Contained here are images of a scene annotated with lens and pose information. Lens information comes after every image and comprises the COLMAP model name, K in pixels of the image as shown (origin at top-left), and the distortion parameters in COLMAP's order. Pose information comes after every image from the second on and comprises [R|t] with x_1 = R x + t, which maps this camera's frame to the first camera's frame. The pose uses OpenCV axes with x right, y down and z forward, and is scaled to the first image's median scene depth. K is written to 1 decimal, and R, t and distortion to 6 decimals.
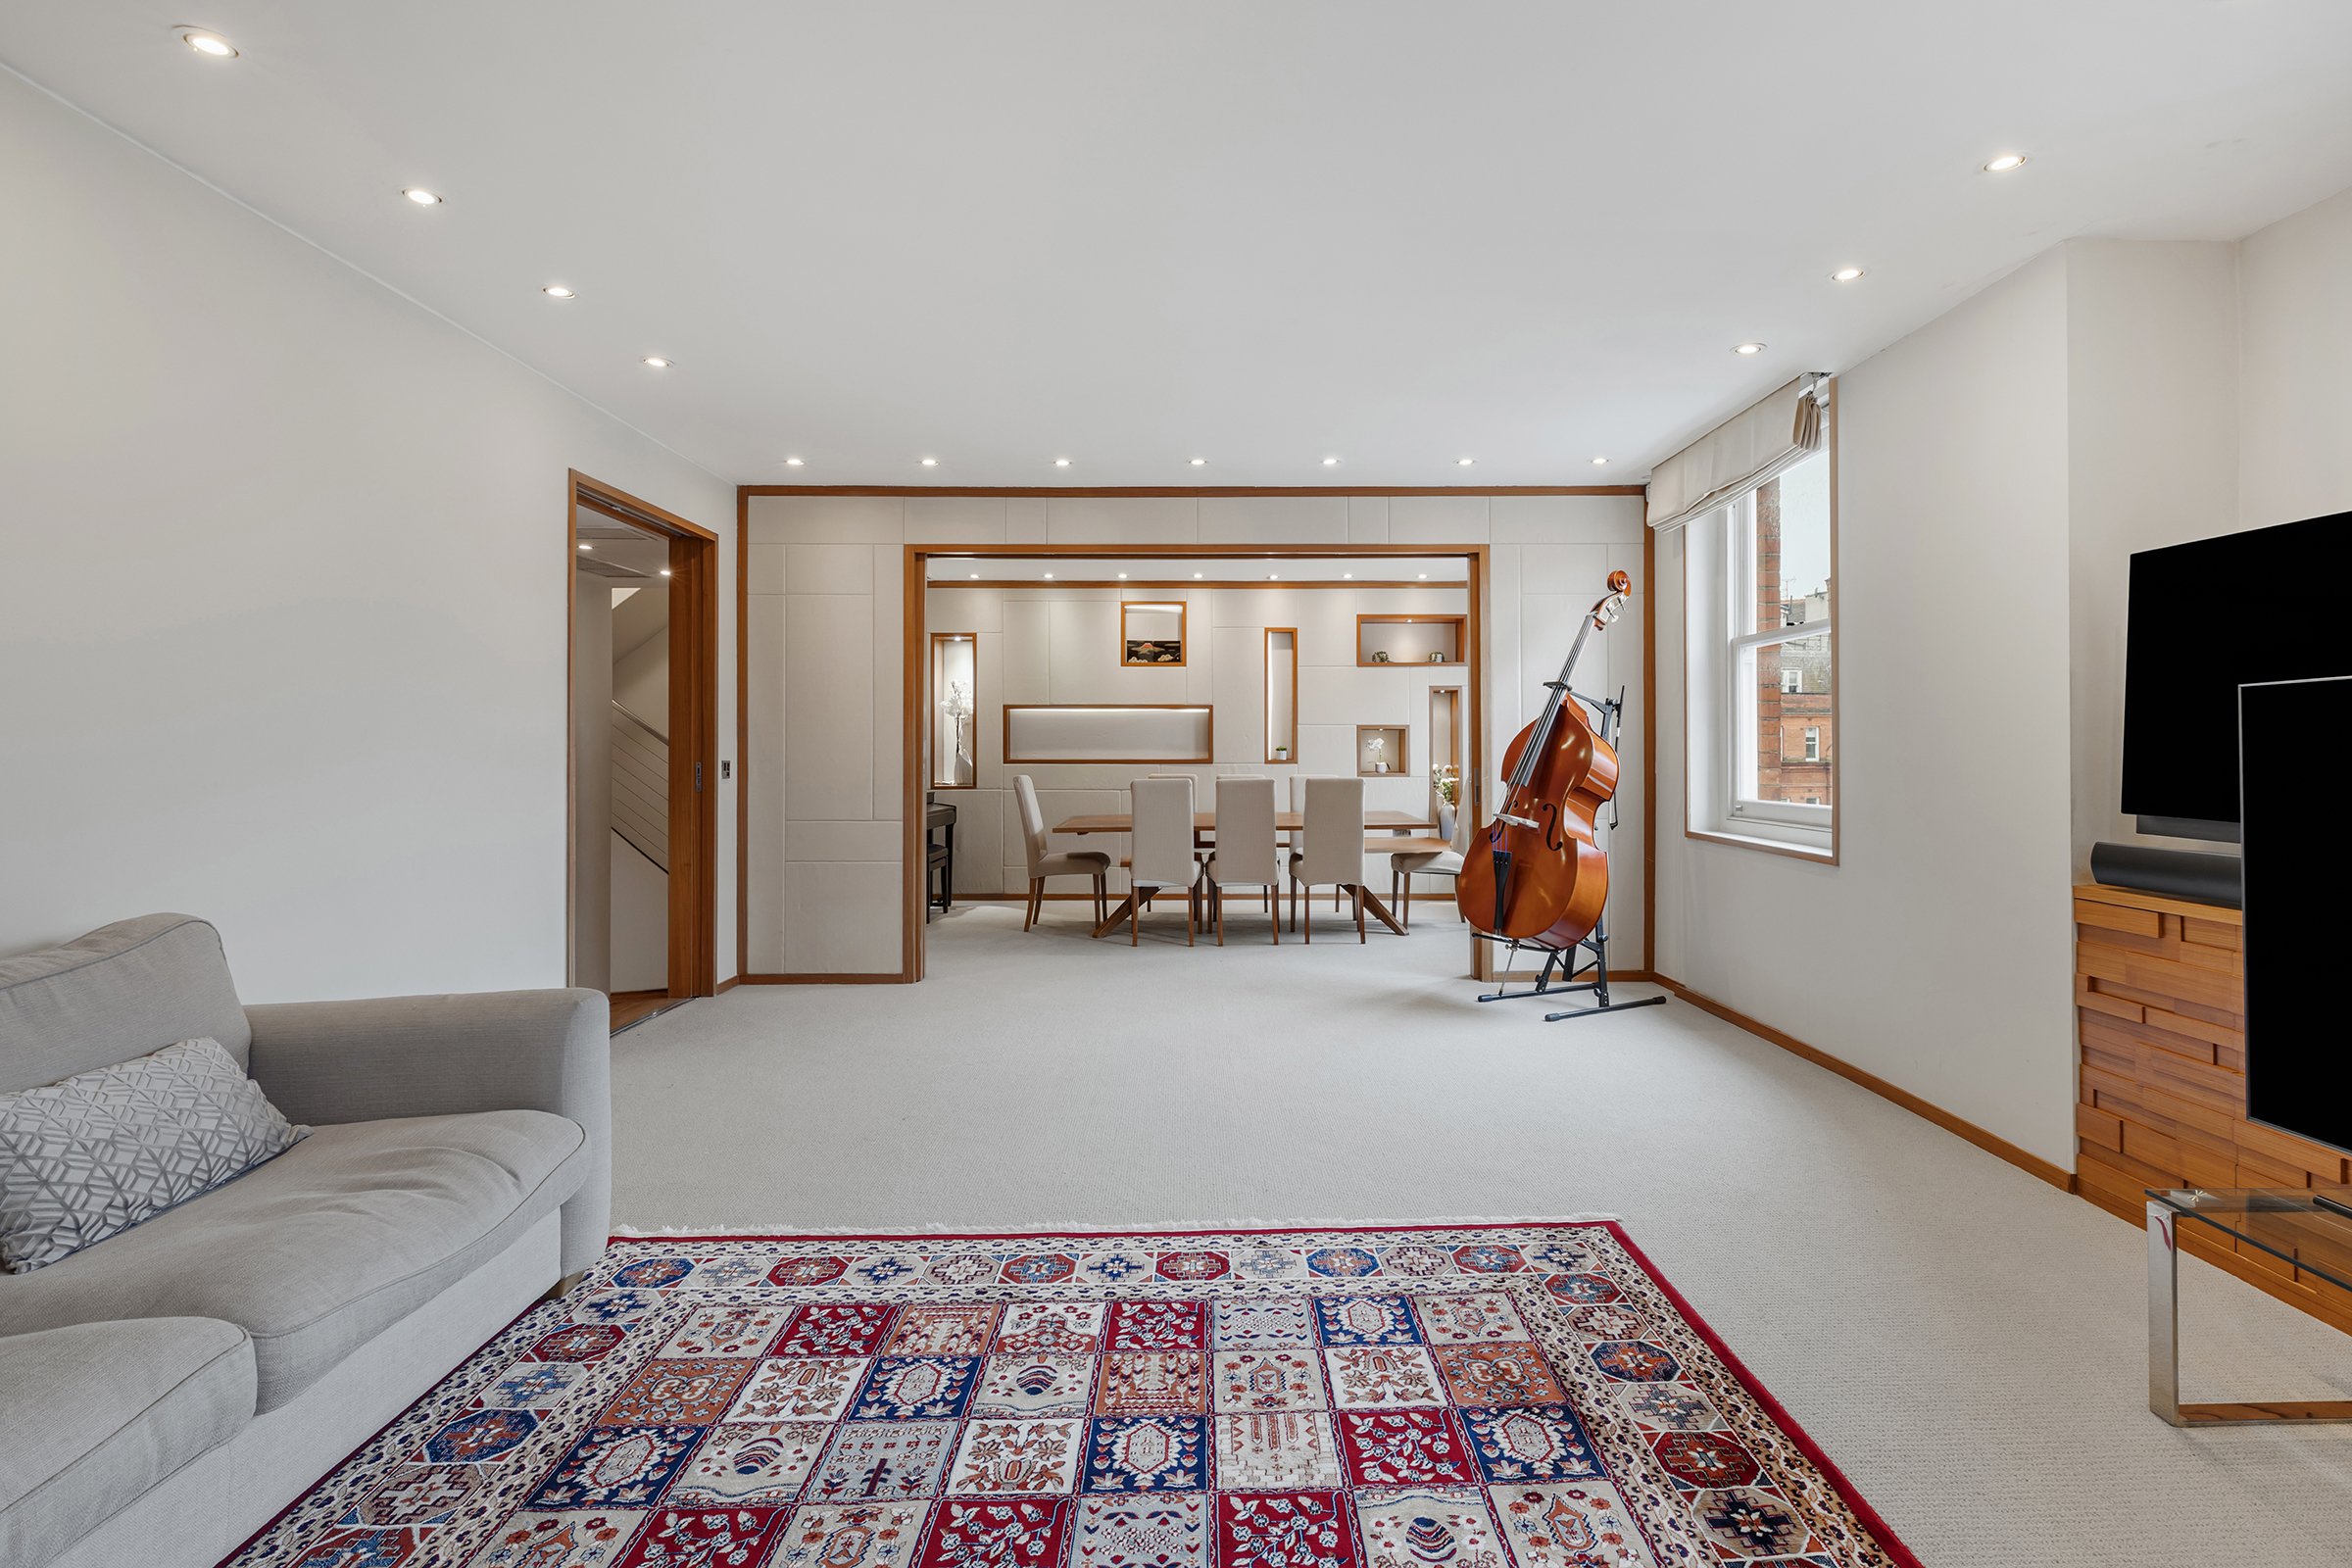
lens RADIAL K [[1088.4, 0, 1178.1], [0, 1088.4, 766.6], [0, 0, 1]] dist [0.003509, 0.000405]
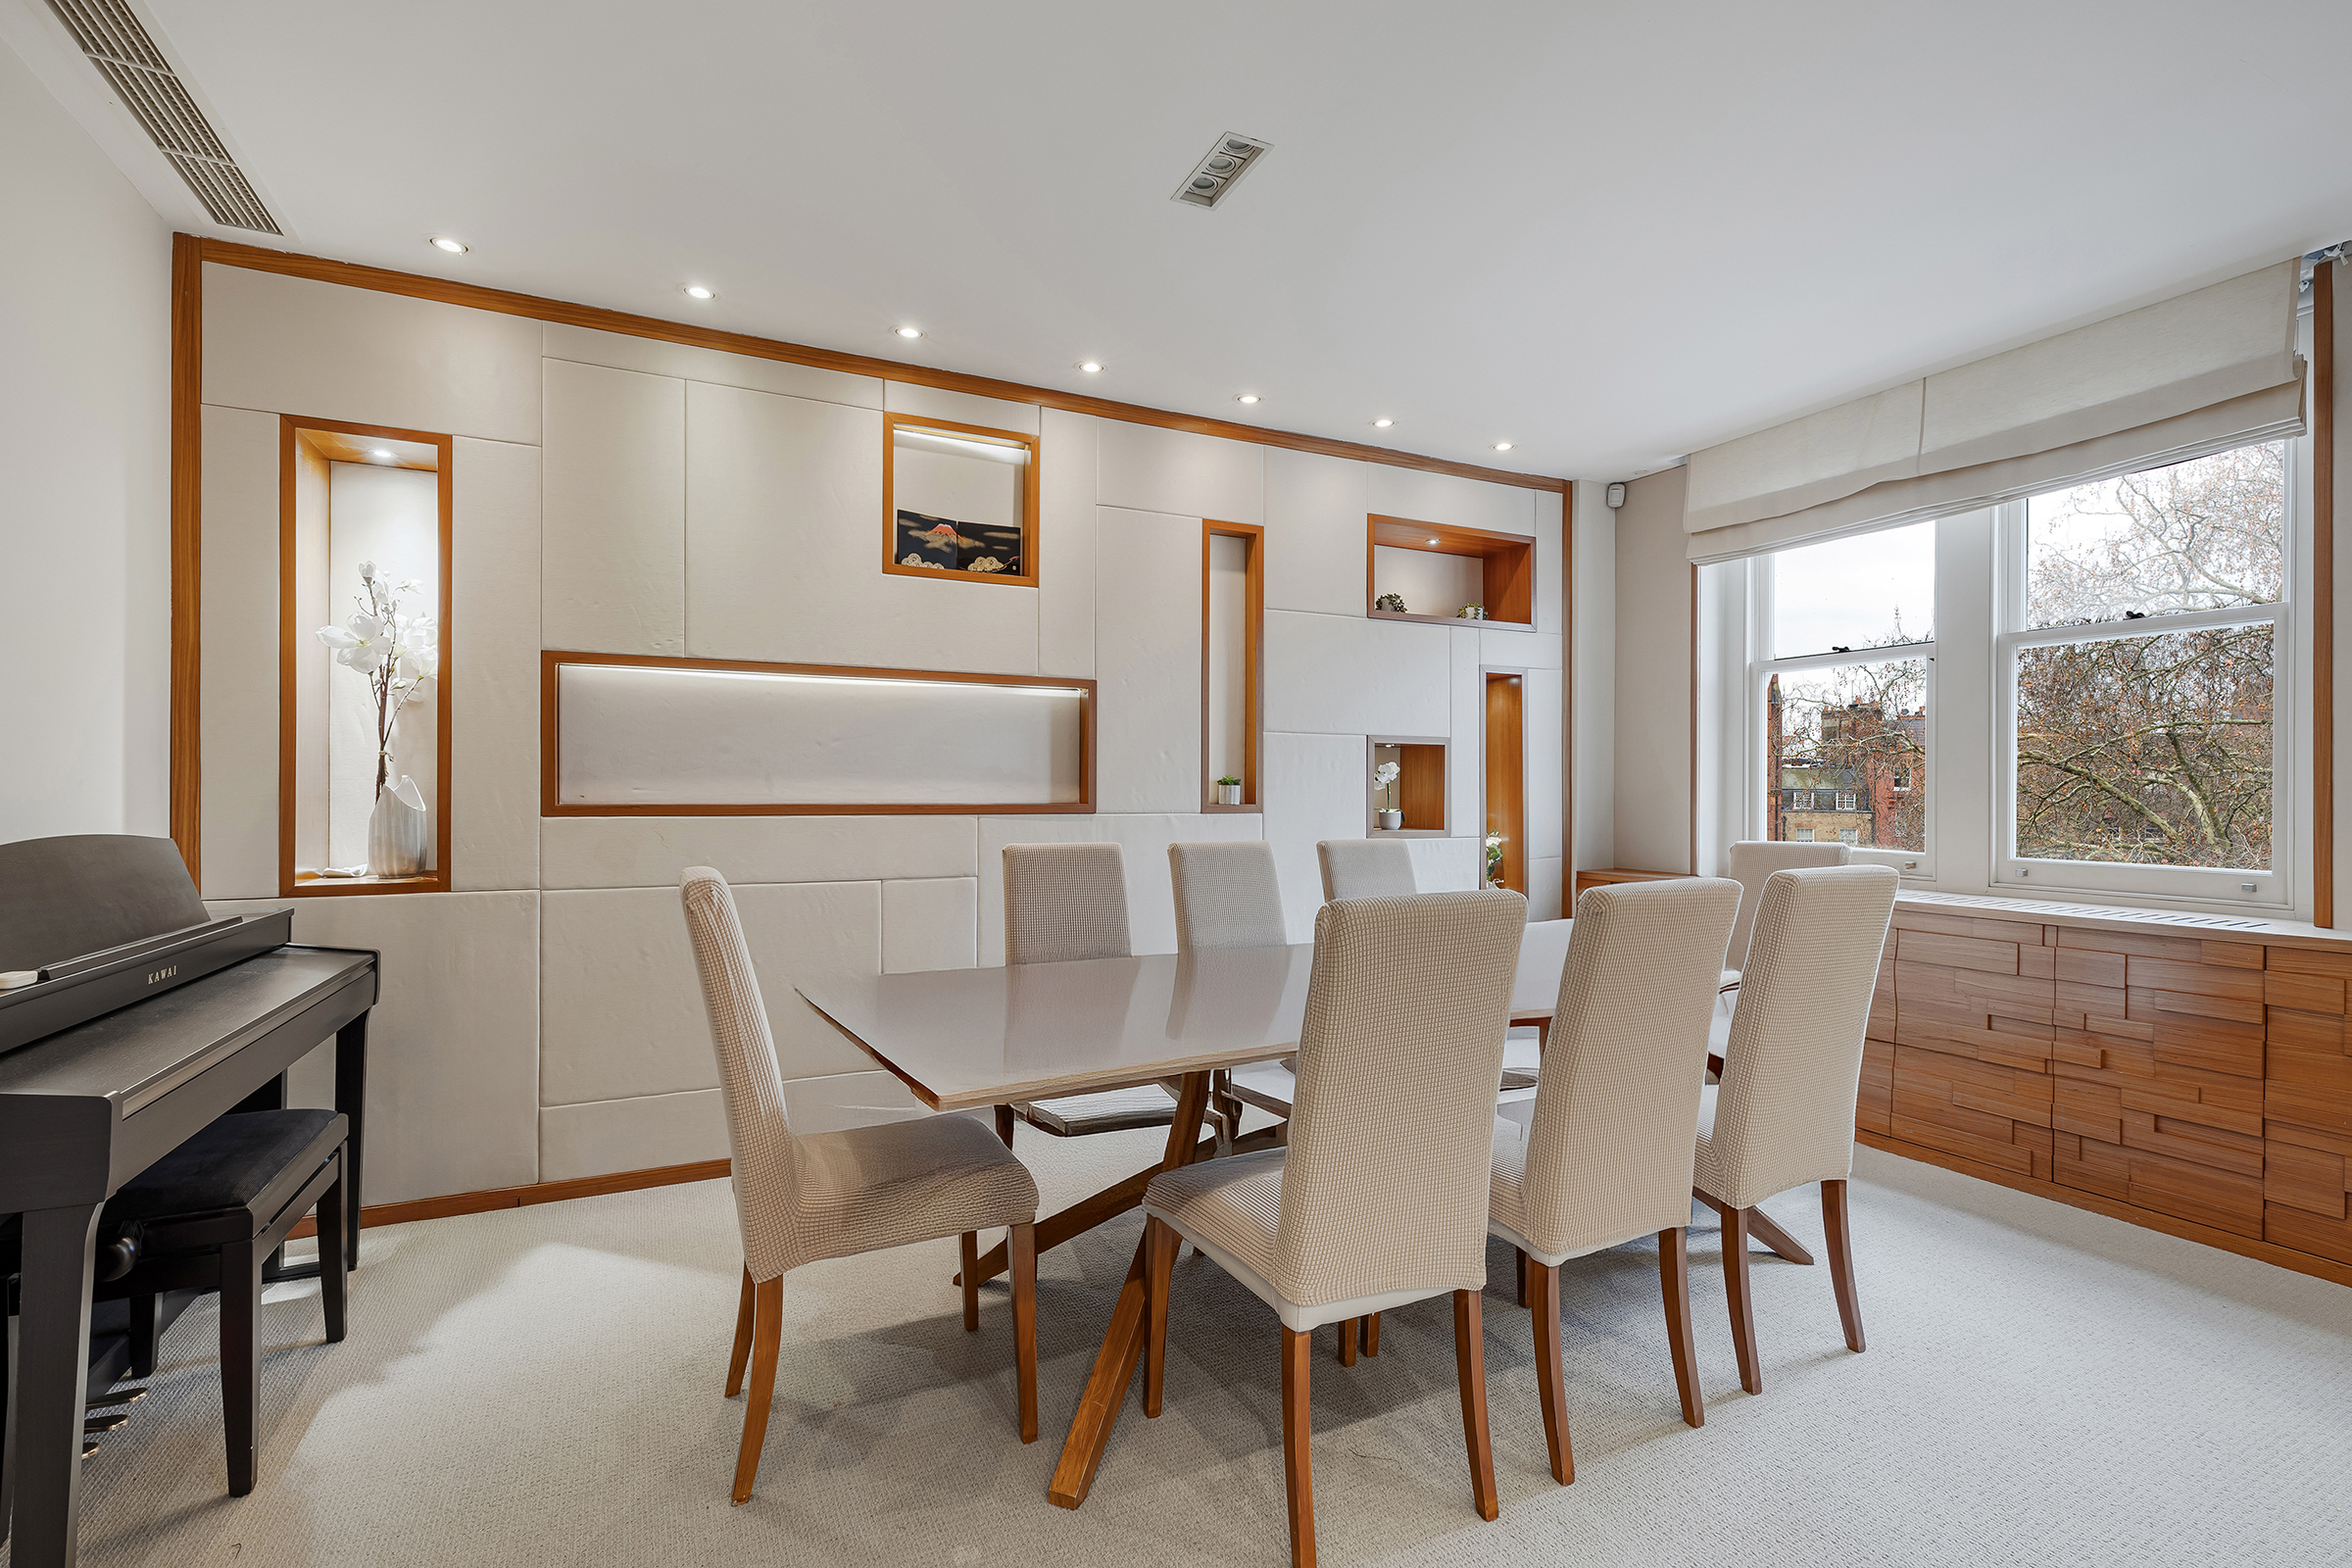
lens RADIAL K [[1088.4, 0, 1194.5], [0, 1088.4, 790.6], [0, 0, 1]] dist [0.003509, 0.000405]
pose [[0.899013, 0.003364, 0.437909, -0.124711], [-0.001666, 0.999990, -0.004262, -0.010046], [-0.437919, 0.003102, 0.899009, 0.587529]]
